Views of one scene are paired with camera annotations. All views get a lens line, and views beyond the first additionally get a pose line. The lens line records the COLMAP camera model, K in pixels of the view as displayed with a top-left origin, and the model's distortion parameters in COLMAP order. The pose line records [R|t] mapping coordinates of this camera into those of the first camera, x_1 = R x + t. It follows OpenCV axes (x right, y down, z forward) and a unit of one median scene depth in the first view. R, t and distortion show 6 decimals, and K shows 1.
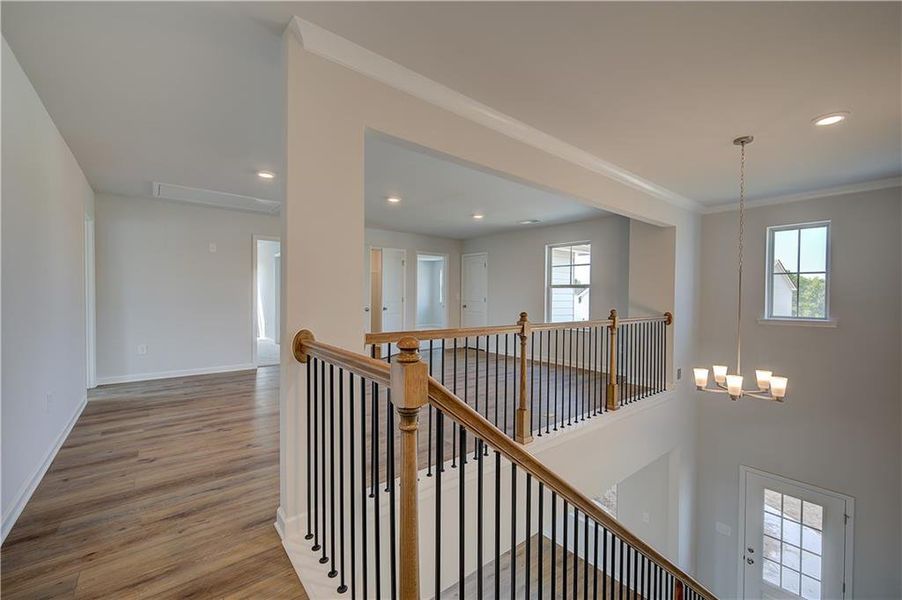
lens RADIAL K [[370.4, 0, 454.4], [0, 370.4, 300.3], [0, 0, 1]] dist [-0.002311, 0.000087]
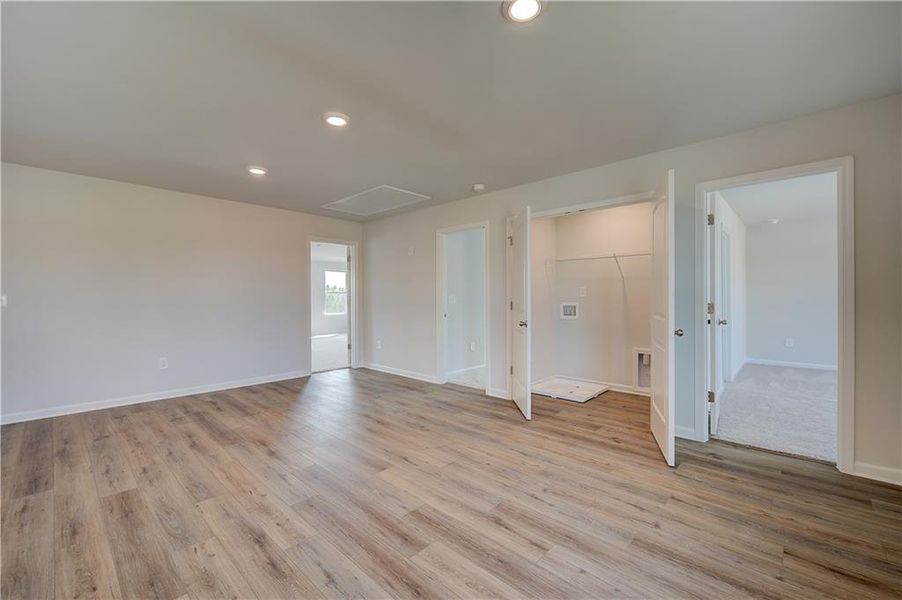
lens RADIAL K [[370.4, 0, 454.4], [0, 370.4, 300.3], [0, 0, 1]] dist [-0.002311, 0.000087]
pose [[0.142704, -0.002386, -0.989763, 0.397451], [-0.009894, 0.999944, -0.003837, -0.009383], [0.989716, 0.010340, 0.142672, 1.102787]]
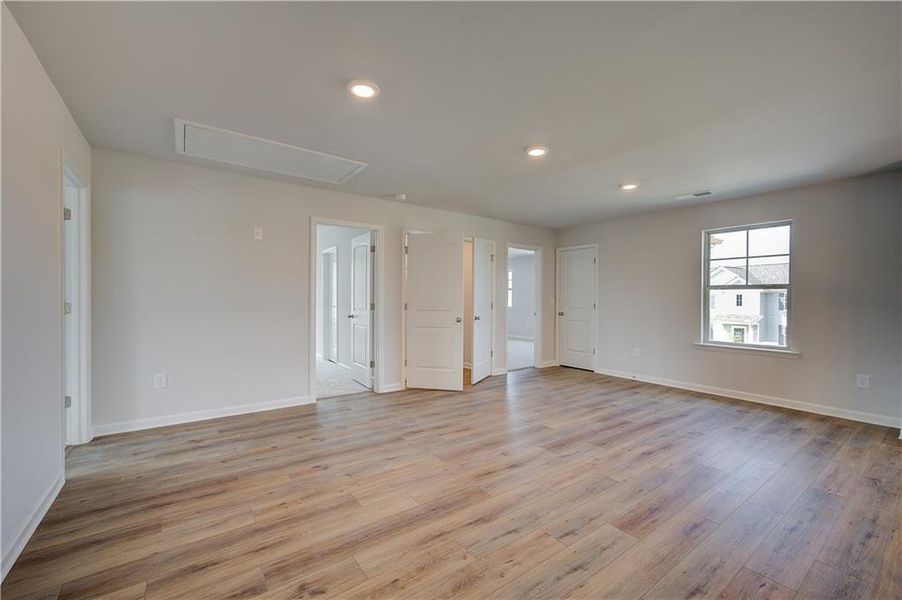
lens RADIAL K [[370.4, 0, 454.4], [0, 370.4, 300.3], [0, 0, 1]] dist [-0.002311, 0.000087]
pose [[0.998693, -0.002096, -0.051061, -0.275719], [0.001512, 0.999933, -0.011475, -0.006666], [0.051082, 0.011383, 0.998630, 0.356310]]
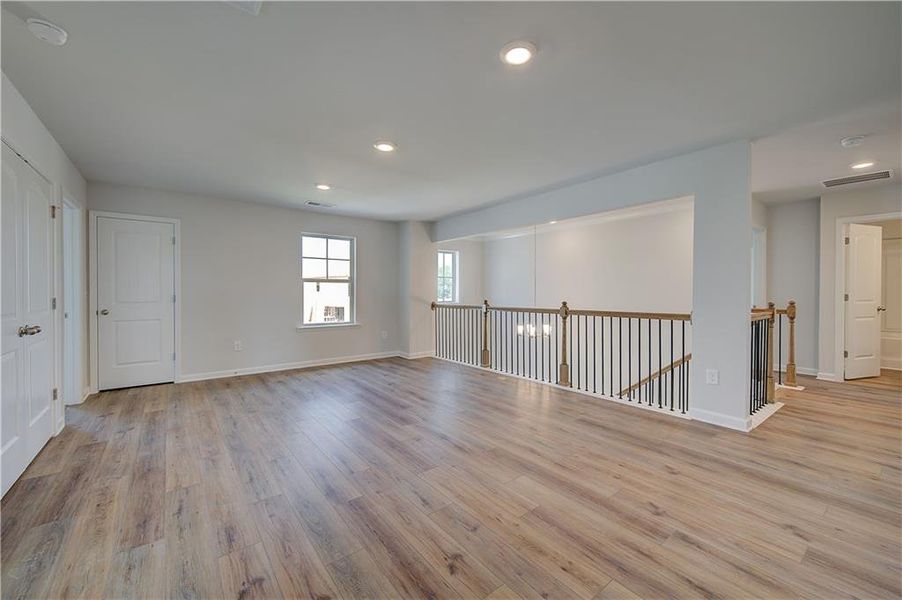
lens RADIAL K [[362.5, 0, 453.1], [0, 362.5, 297.7], [0, 0, 1]] dist [0.002174, -0.000180]
pose [[0.022886, -0.024656, 0.999434, -0.814979], [0.013571, 0.999611, 0.024349, -0.017165], [-0.999646, 0.013006, 0.023211, 0.873187]]
